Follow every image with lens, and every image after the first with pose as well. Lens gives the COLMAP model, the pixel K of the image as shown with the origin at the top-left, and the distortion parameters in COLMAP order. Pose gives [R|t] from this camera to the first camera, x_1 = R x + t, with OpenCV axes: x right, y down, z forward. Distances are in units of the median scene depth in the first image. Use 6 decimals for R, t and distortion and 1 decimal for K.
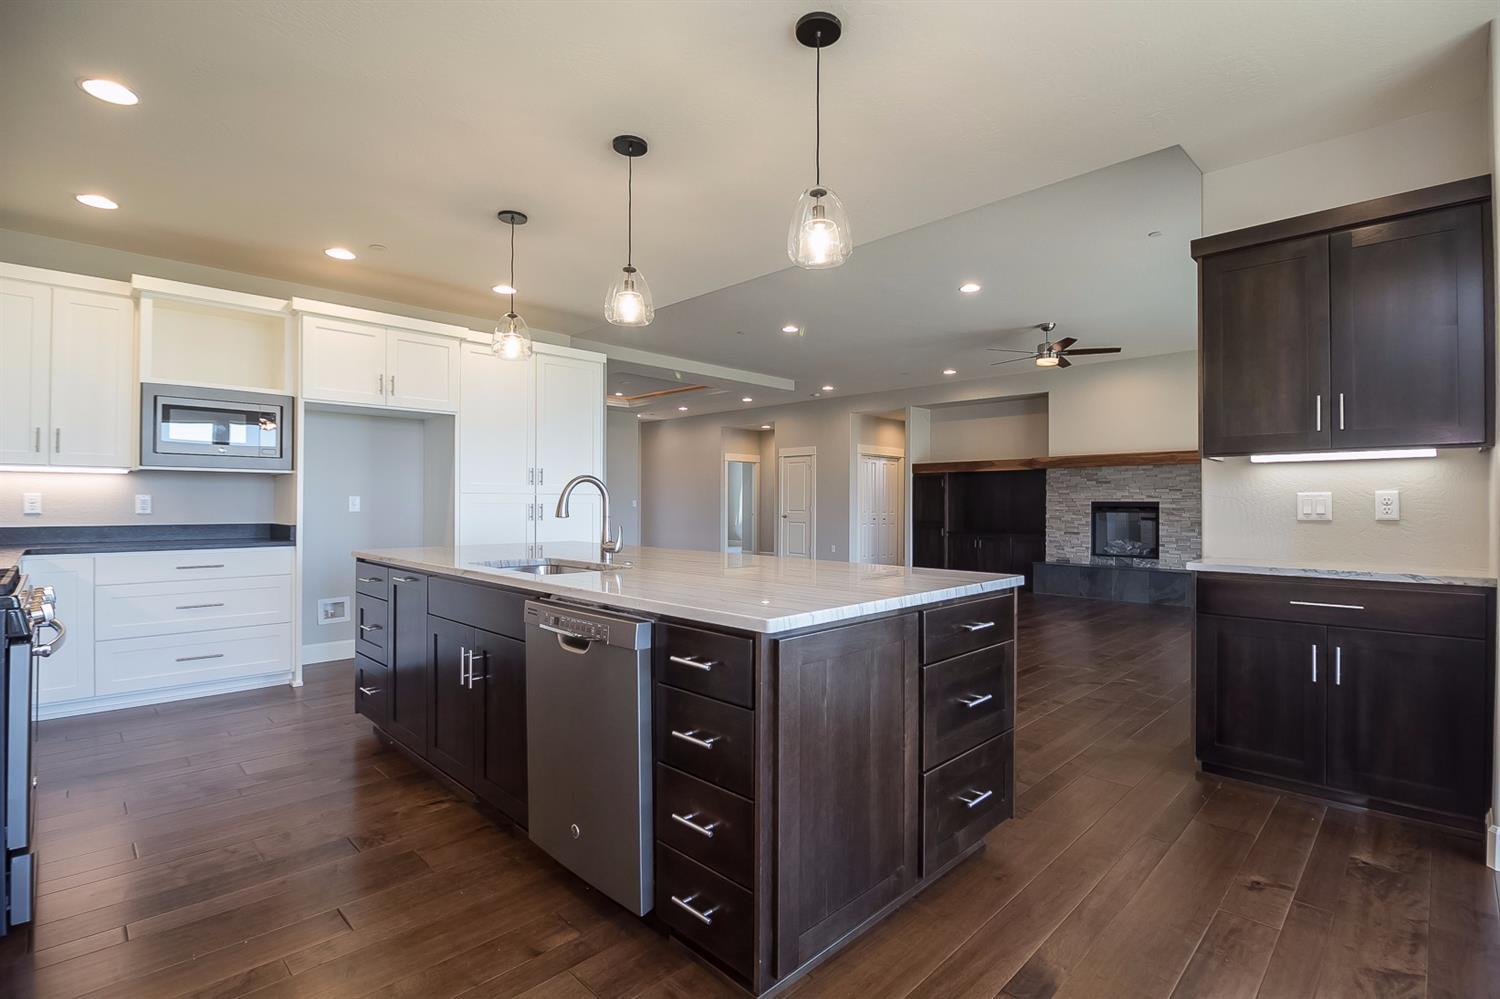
lens RADIAL K [[694.7, 0, 769.6], [0, 694.7, 497.4], [0, 0, 1]] dist [-0.006517, -0.003731]
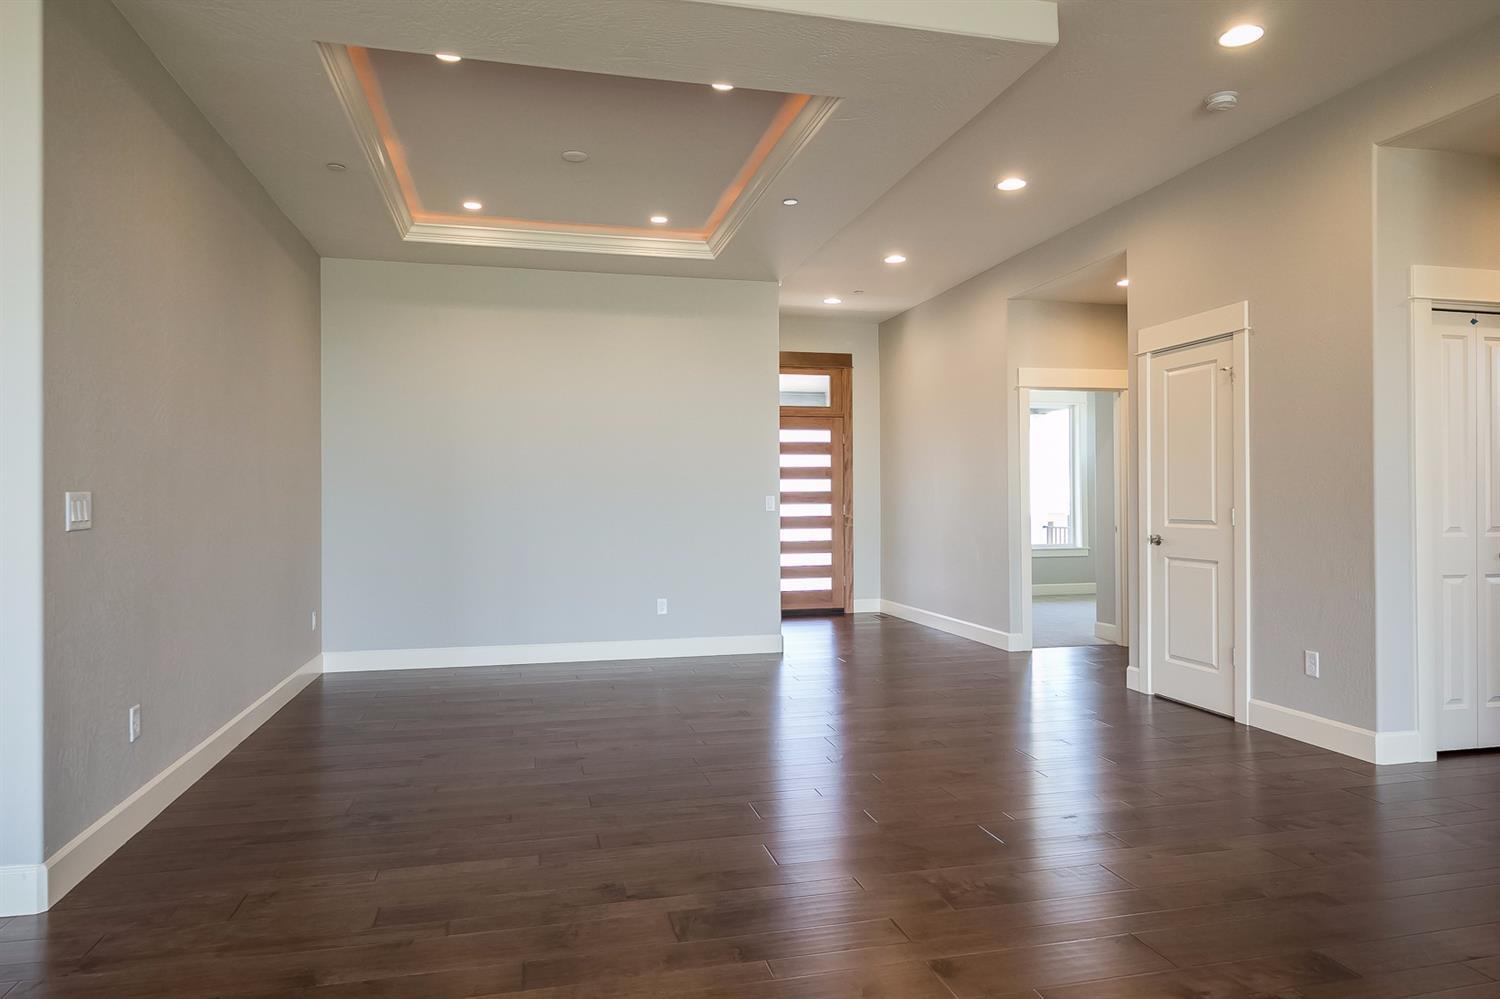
lens RADIAL K [[990.3, 0, 748.6], [0, 990.3, 499.3], [0, 0, 1]] dist [0.001363, 0.001681]
pose [[0.850897, -0.010962, -0.525218, 0.137770], [0.014467, 0.999892, 0.002570, 0.006671], [0.525133, -0.009785, 0.850964, 0.697821]]
